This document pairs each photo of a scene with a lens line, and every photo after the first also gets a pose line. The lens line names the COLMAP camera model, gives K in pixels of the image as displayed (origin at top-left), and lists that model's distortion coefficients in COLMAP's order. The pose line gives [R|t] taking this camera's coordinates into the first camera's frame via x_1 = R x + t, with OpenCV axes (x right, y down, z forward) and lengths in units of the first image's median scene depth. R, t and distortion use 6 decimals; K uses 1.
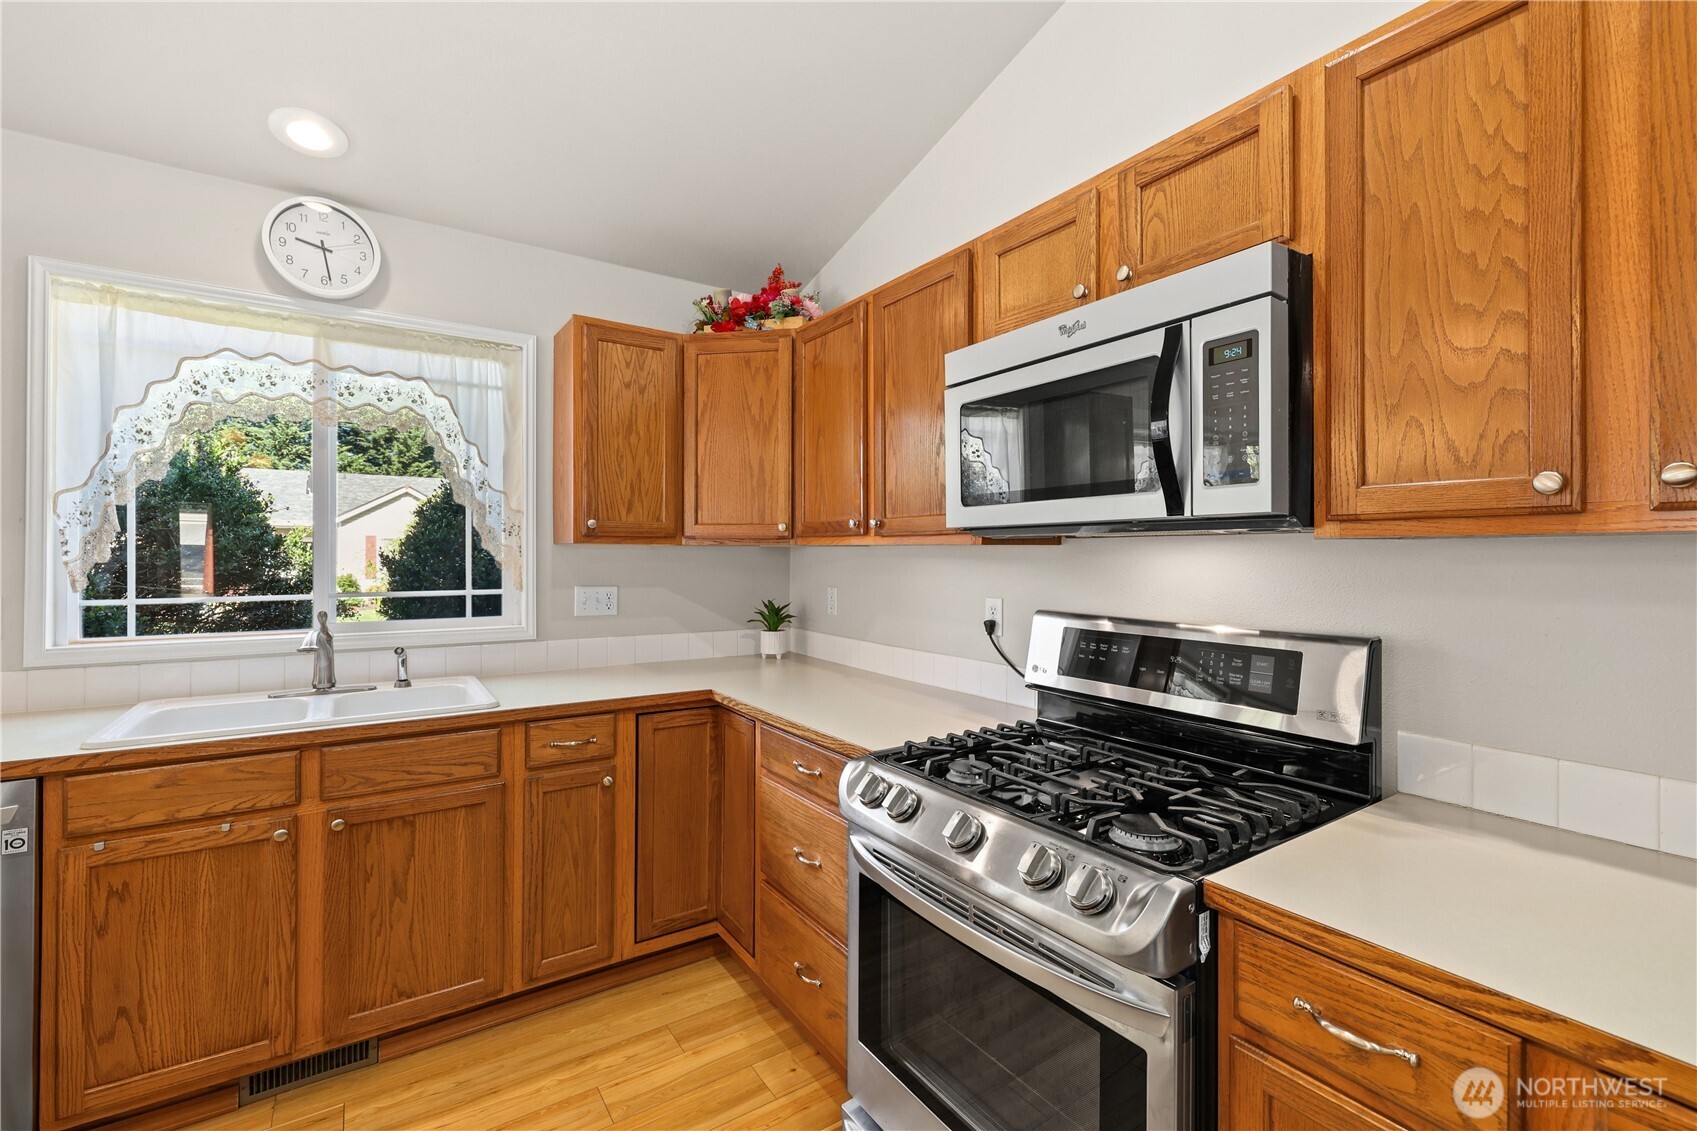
lens RADIAL K [[734.3, 0, 853.2], [0, 734.3, 556.6], [0, 0, 1]] dist [0.000583, 0.000157]
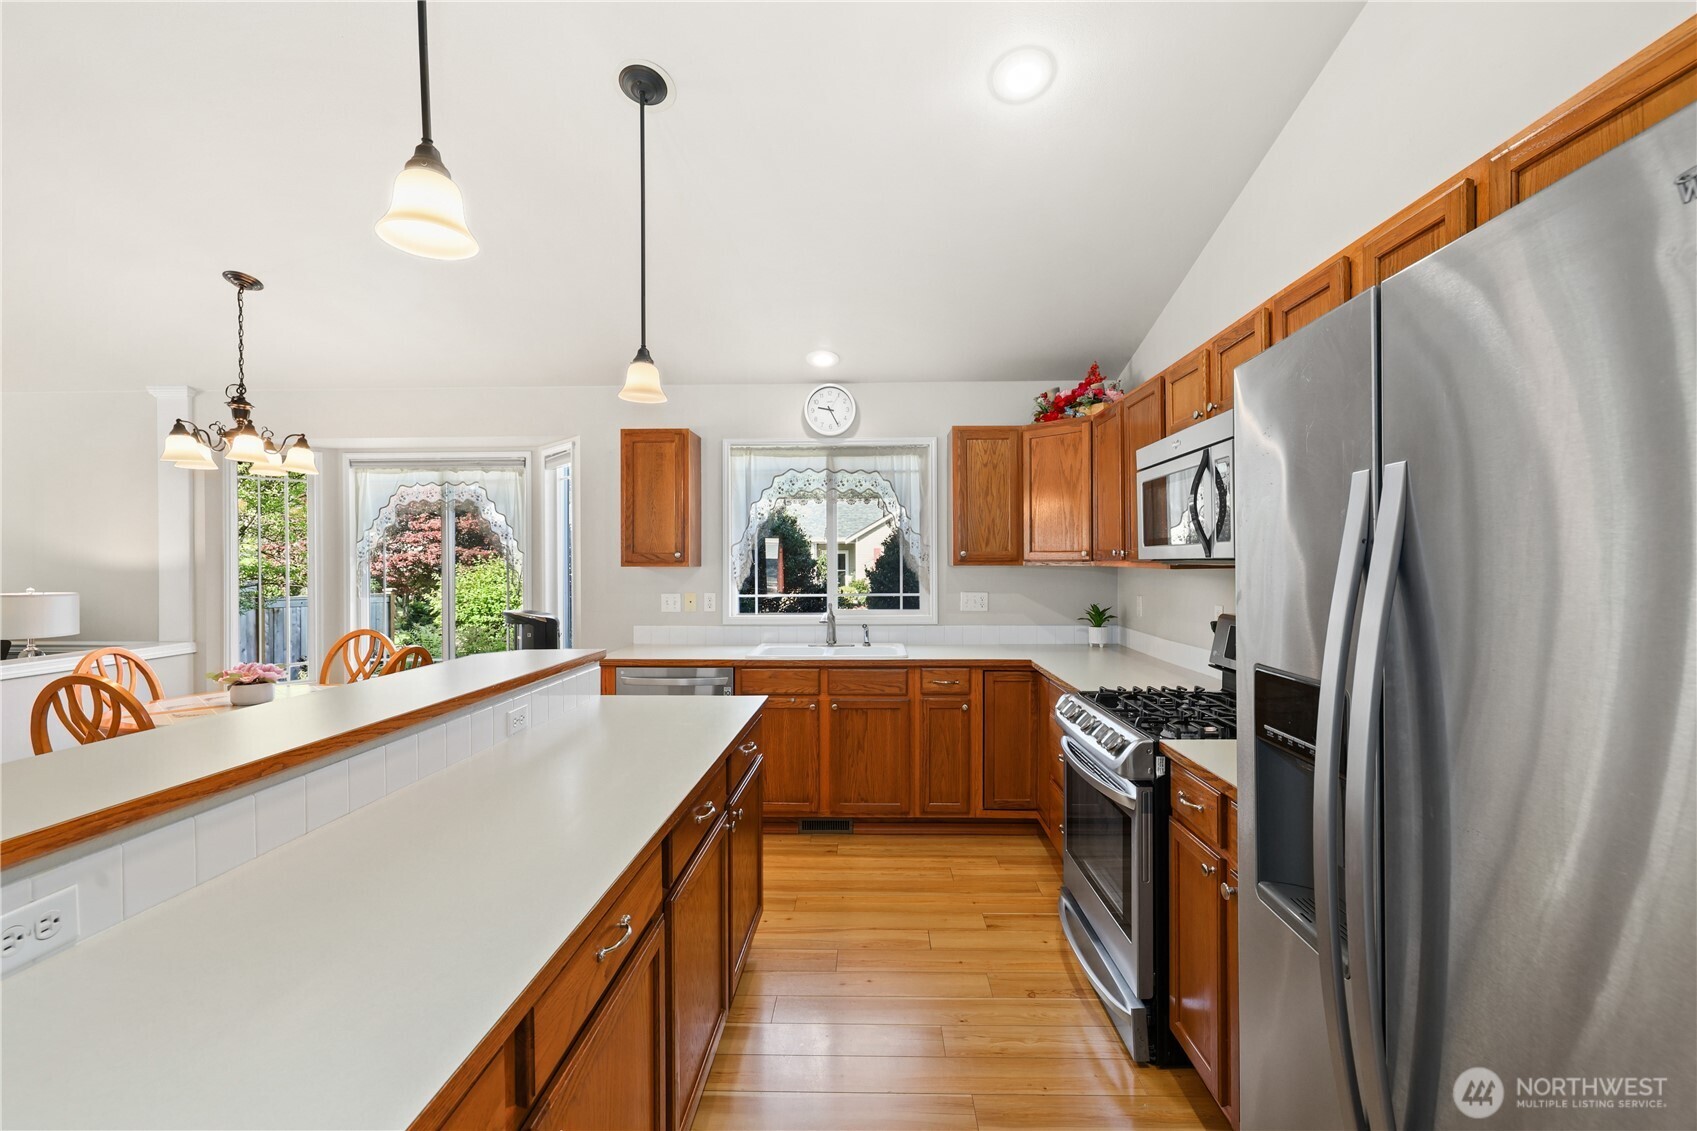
lens RADIAL K [[731.3, 0, 852.0], [0, 731.3, 569.6], [0, 0, 1]] dist [-0.000518, 0.000153]
pose [[0.813303, -0.001743, -0.581837, 0.427888], [0.006882, 0.999954, 0.006624, -0.024500], [0.581799, -0.009391, 0.813278, -0.510762]]
